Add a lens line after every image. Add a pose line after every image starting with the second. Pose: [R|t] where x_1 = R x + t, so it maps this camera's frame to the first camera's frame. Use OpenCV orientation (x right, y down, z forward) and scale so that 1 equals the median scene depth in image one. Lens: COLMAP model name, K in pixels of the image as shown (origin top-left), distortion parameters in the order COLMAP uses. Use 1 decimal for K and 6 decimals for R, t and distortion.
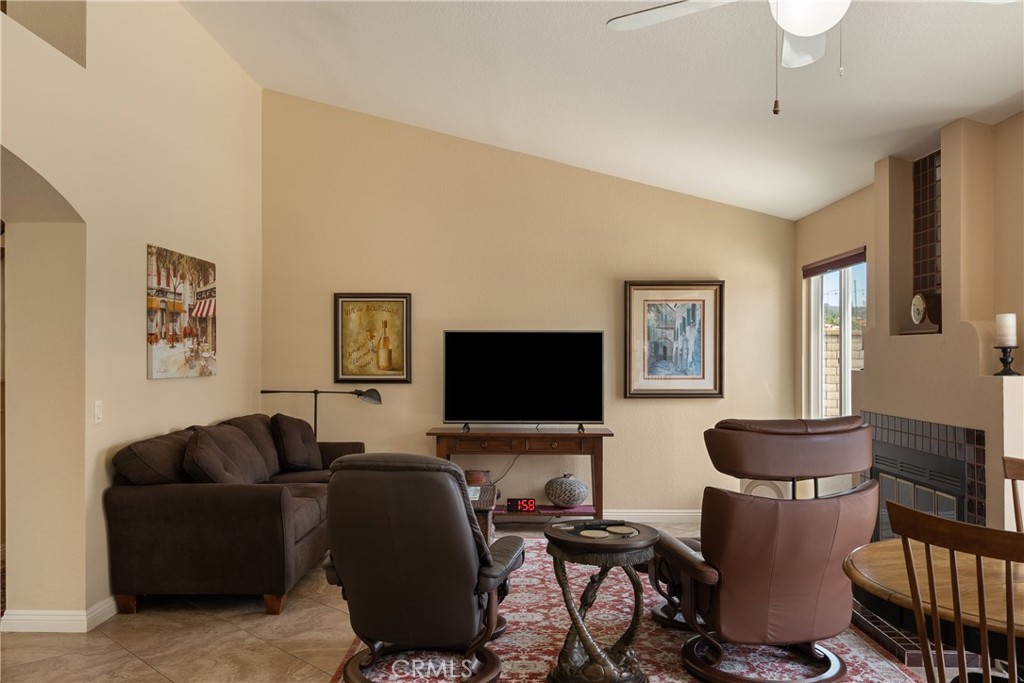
lens RADIAL K [[849.2, 0, 512.0], [0, 849.2, 341.5], [0, 0, 1]] dist [0.051068, 0.000401]
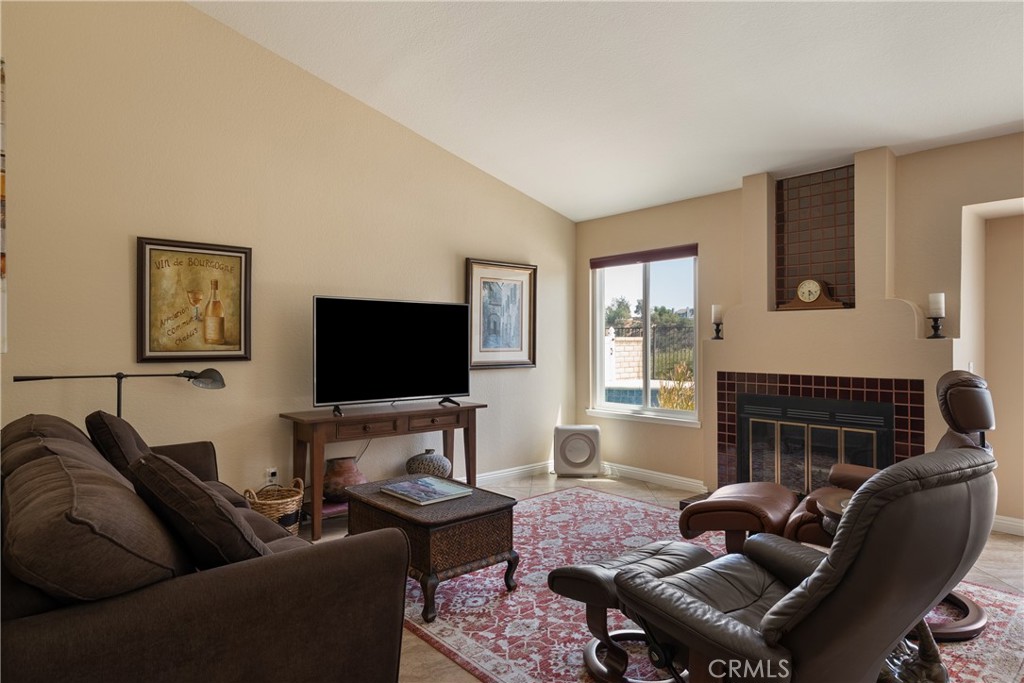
lens RADIAL K [[587.4, 0, 512.0], [0, 587.4, 341.5], [0, 0, 1]] dist [-0.000791, 0.000122]
pose [[0.741060, -0.000645, 0.671439, -0.309586], [-0.009898, 0.999880, 0.011885, 0.022304], [-0.671366, -0.015454, 0.740965, 0.427584]]
